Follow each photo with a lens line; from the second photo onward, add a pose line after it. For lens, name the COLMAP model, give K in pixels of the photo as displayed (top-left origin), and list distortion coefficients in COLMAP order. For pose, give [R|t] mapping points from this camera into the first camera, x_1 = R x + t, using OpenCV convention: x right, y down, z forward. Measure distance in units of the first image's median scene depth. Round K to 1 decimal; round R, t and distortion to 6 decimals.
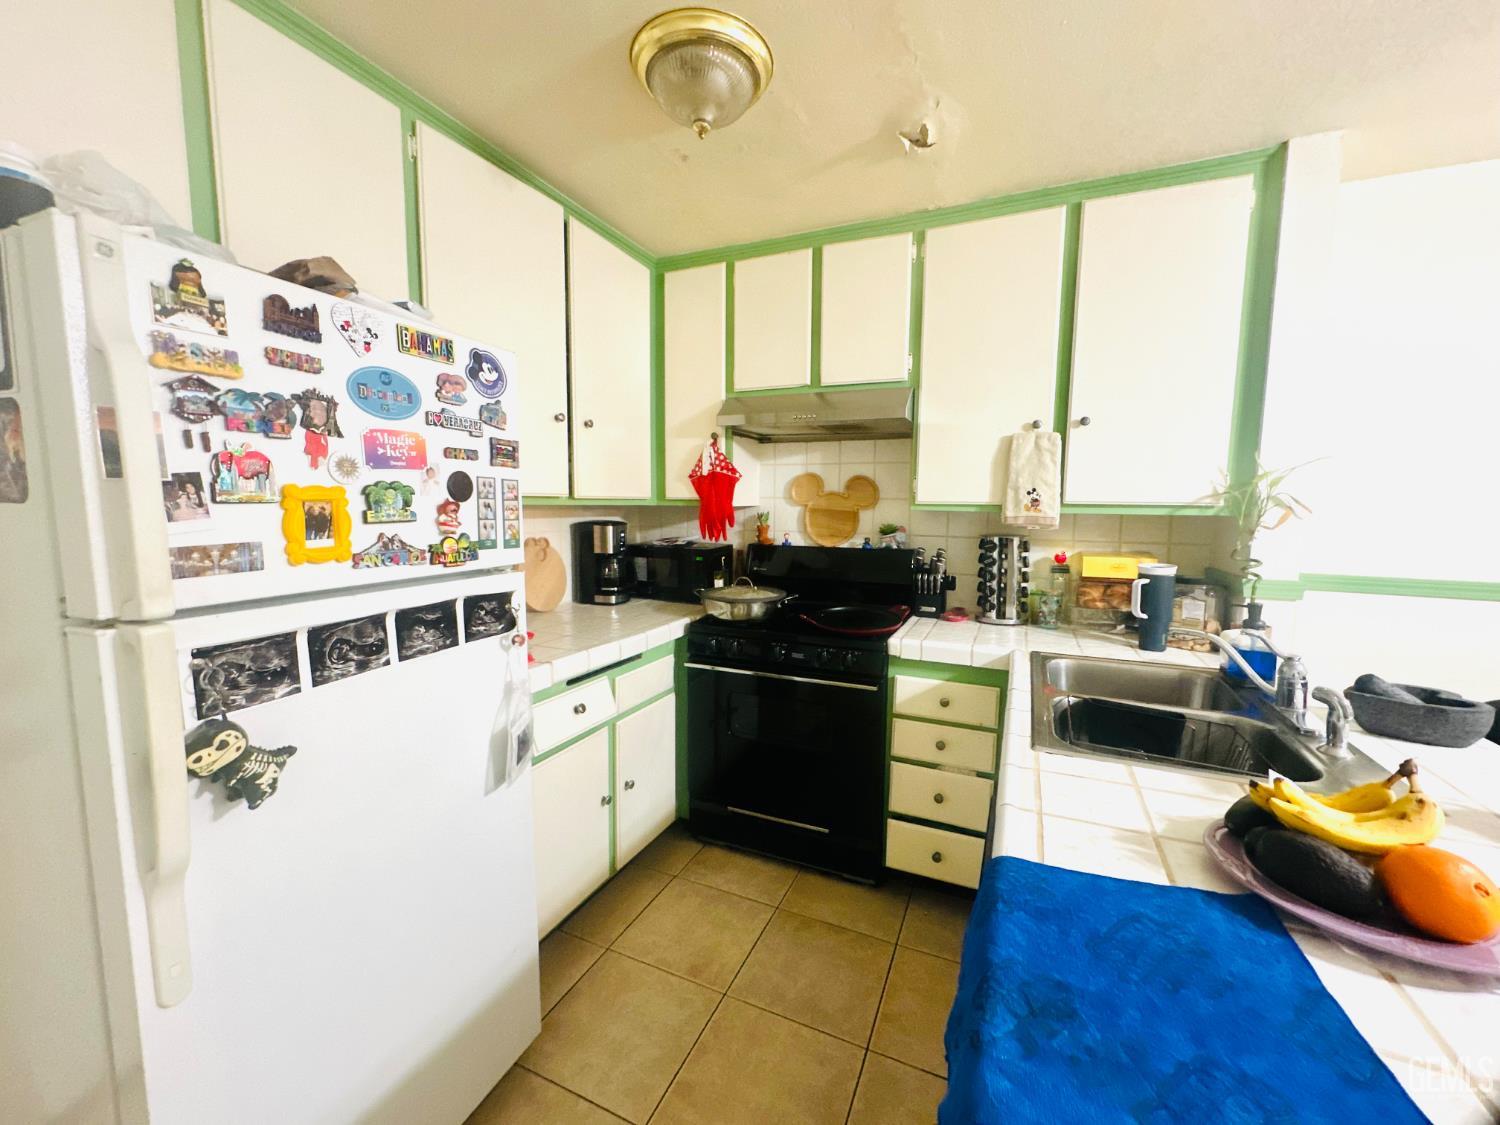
lens RADIAL K [[594.1, 0, 754.2], [0, 594.1, 565.6], [0, 0, 1]] dist [0.000319, 0.000034]
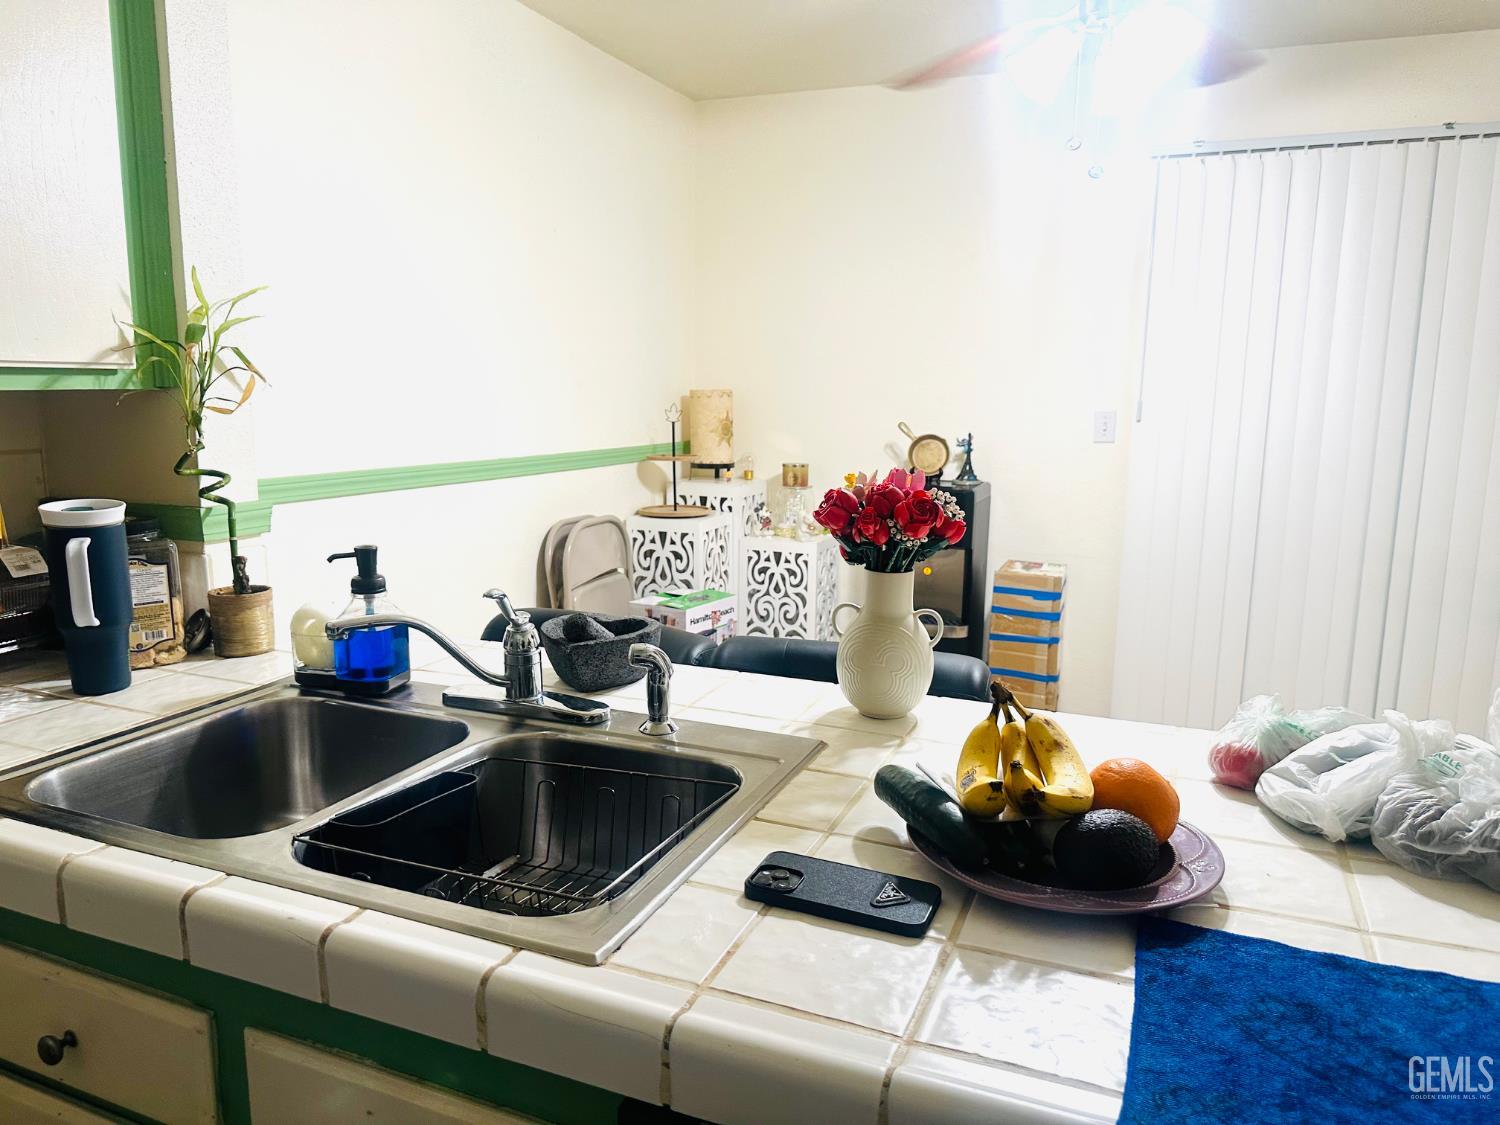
lens RADIAL K [[1056.6, 0, 751.8], [0, 1056.6, 569.2], [0, 0, 1]] dist [0.008504, 0.001517]
pose [[-0.032013, -0.179275, 0.983278, -0.131630], [0.085623, 0.979674, 0.181406, -0.054842], [-0.995813, 0.089998, -0.016013, 0.526246]]
